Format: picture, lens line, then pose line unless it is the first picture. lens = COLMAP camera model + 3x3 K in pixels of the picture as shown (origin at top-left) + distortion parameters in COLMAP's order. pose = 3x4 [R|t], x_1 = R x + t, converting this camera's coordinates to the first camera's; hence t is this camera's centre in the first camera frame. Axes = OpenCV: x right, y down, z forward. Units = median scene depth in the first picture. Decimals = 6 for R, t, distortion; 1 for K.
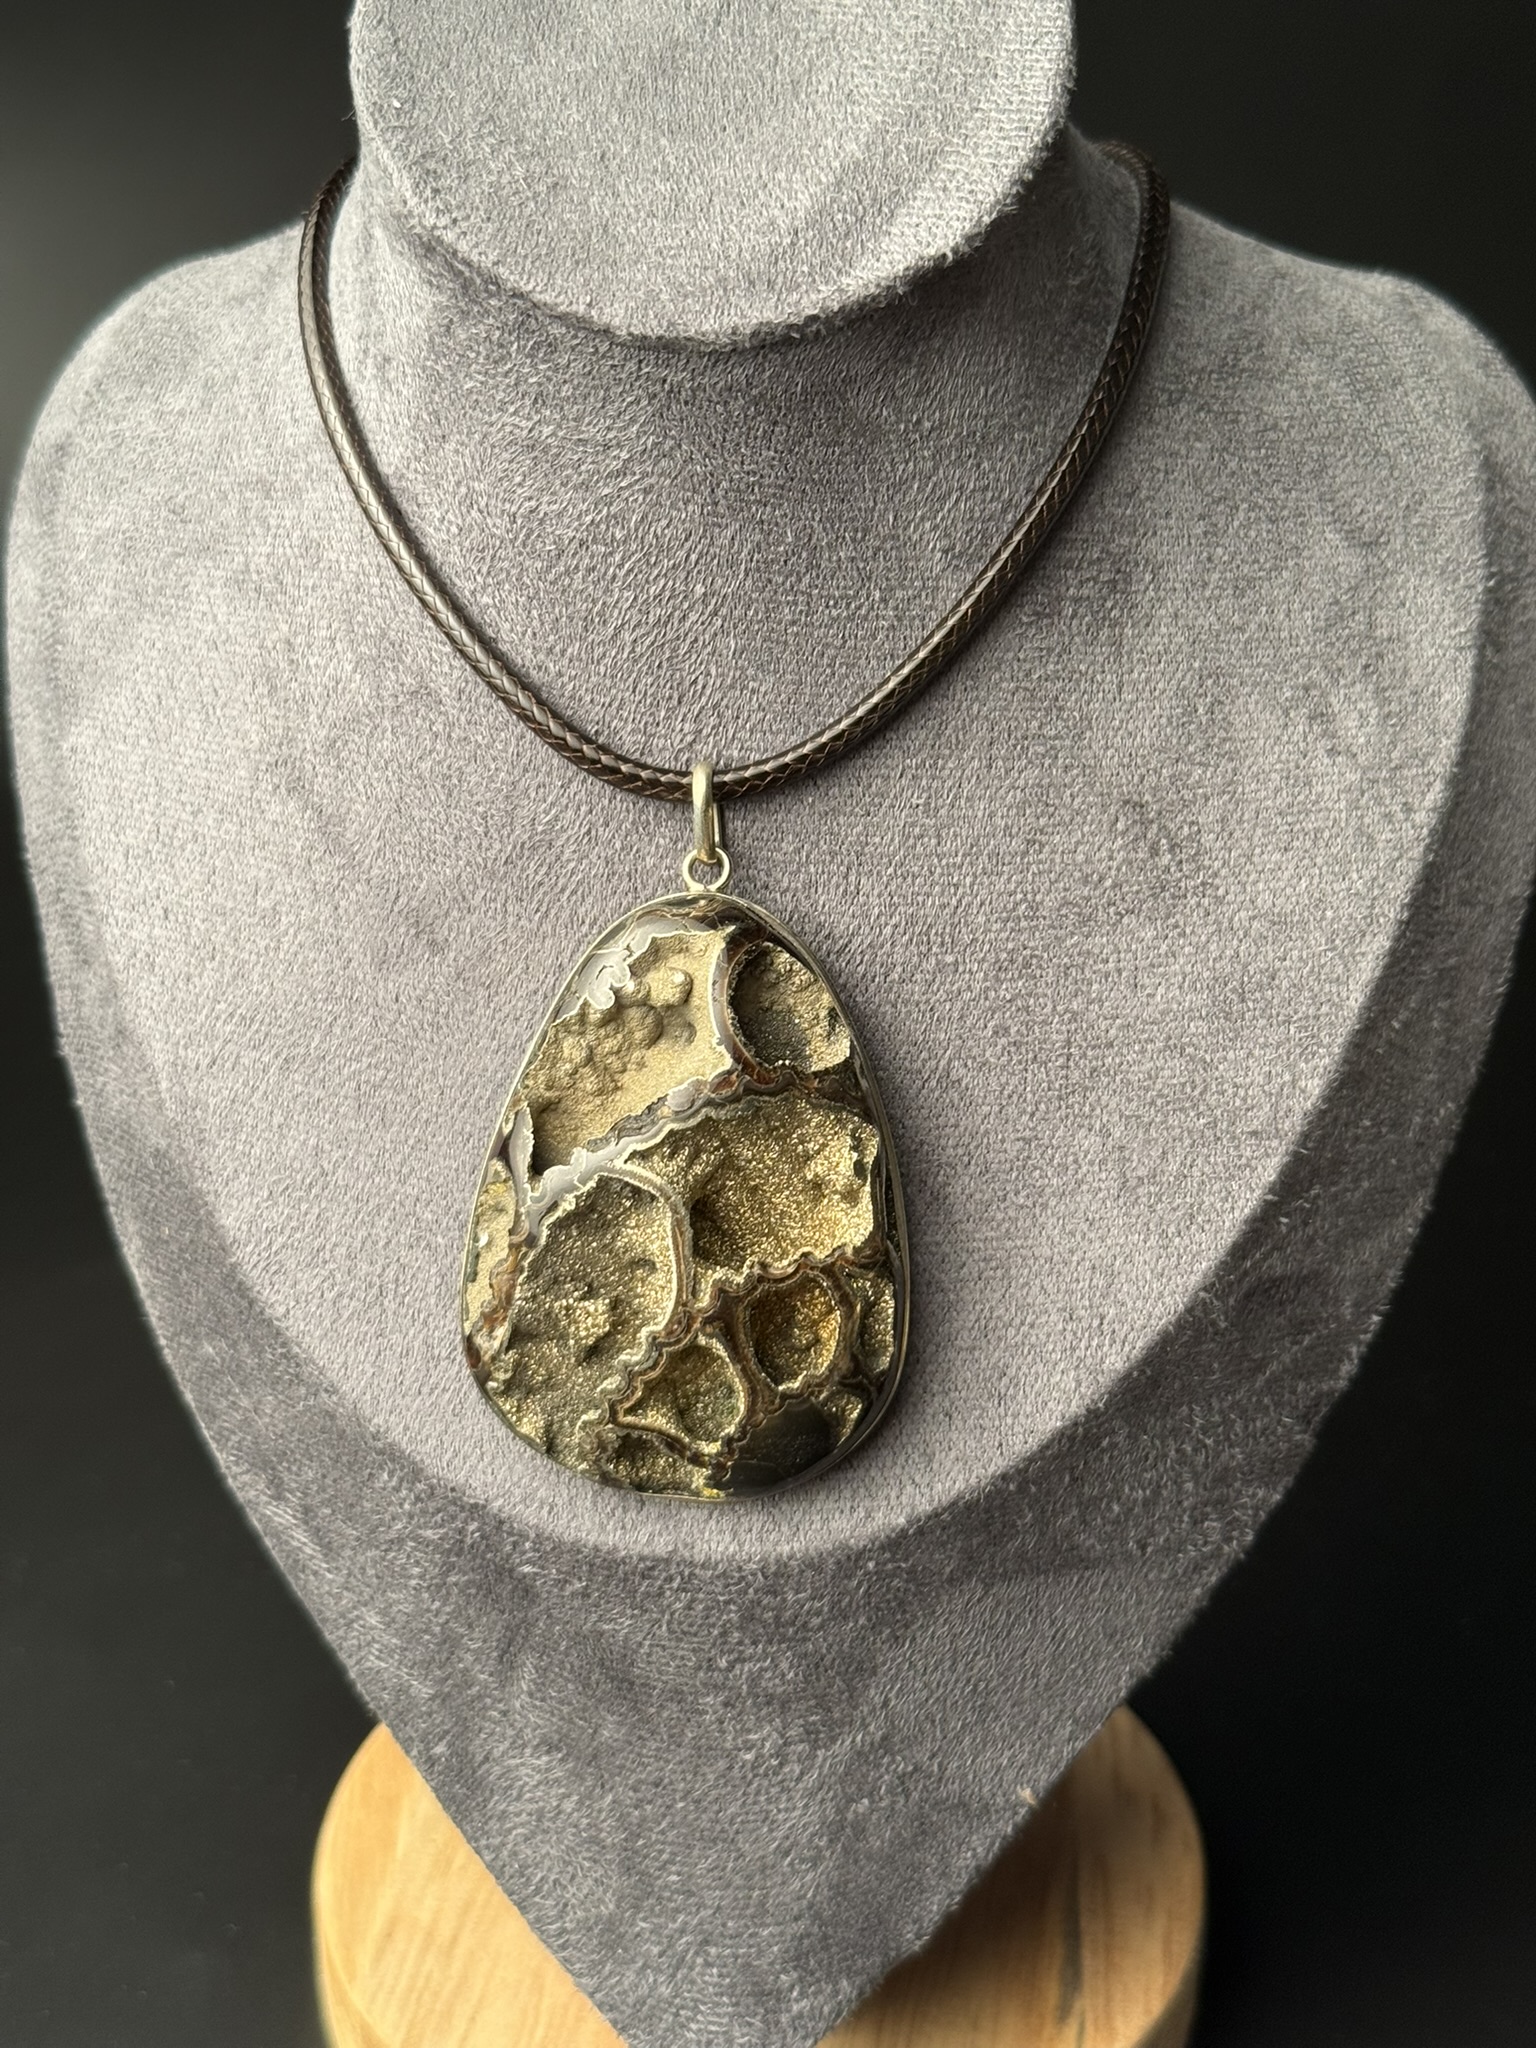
lens RADIAL K [[3010.6, 0, 765.0], [0, 3010.6, 1028.9], [0, 0, 1]] dist [0.156999, -0.405822]
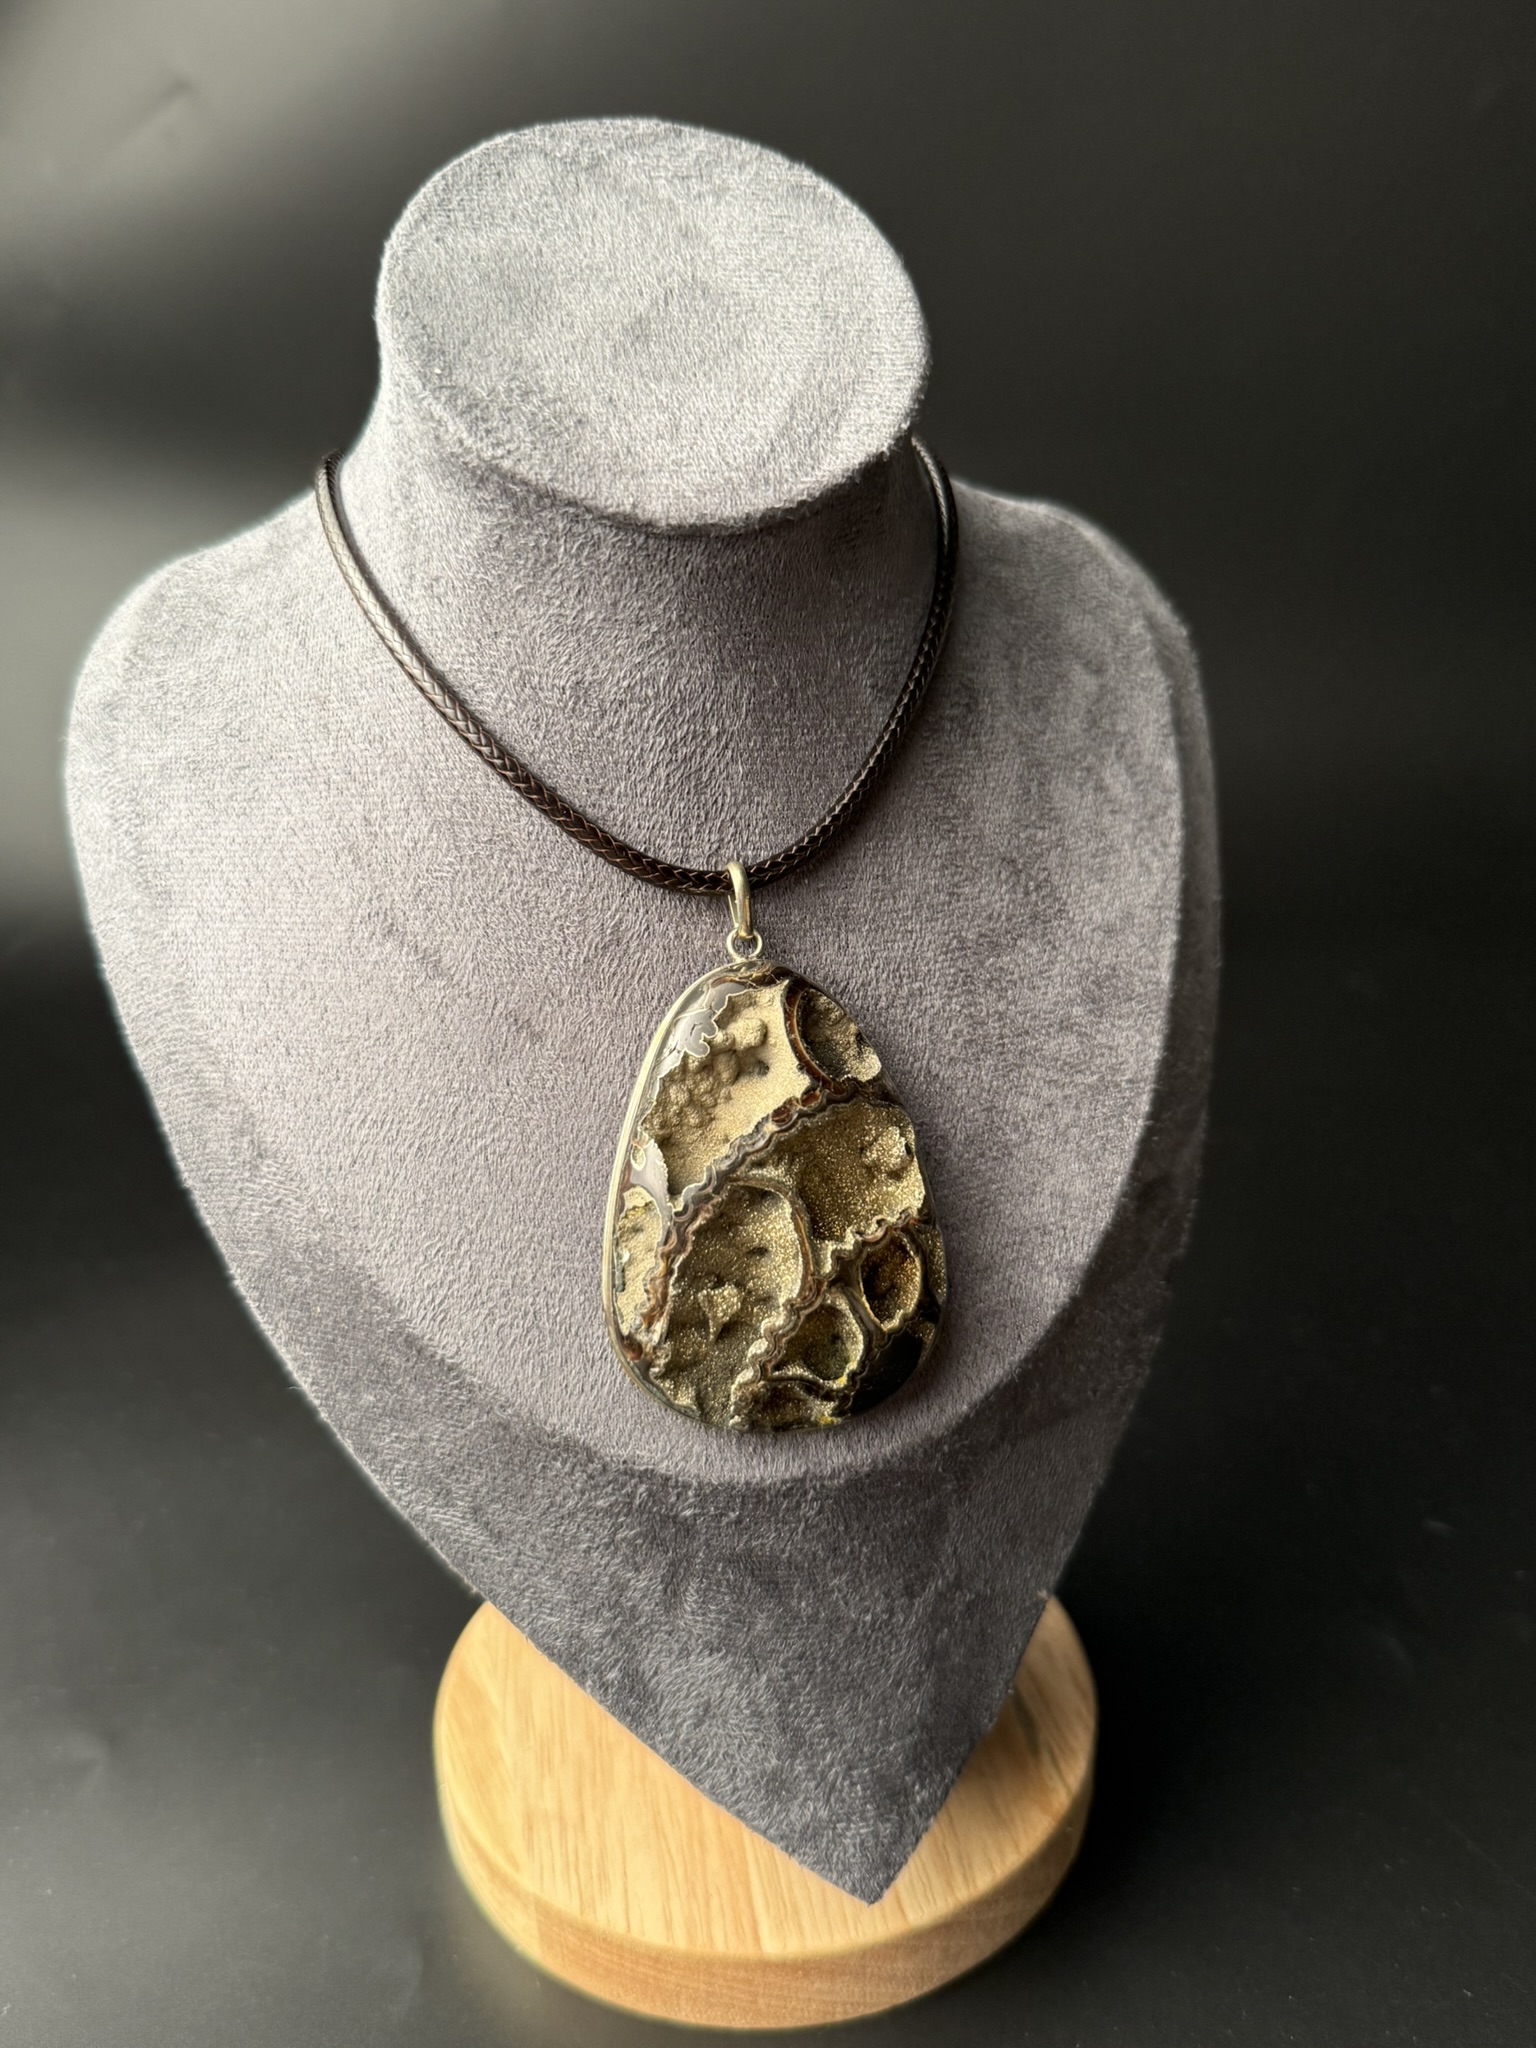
lens RADIAL K [[1753.4, 0, 775.2], [0, 1753.4, 1018.7], [0, 0, 1]] dist [0.195329, -0.636802]
pose [[0.941829, -0.149390, 0.301066, -0.233009], [0.169835, 0.984544, -0.042761, 0.013830], [-0.290025, 0.091405, 0.952644, 0.265099]]
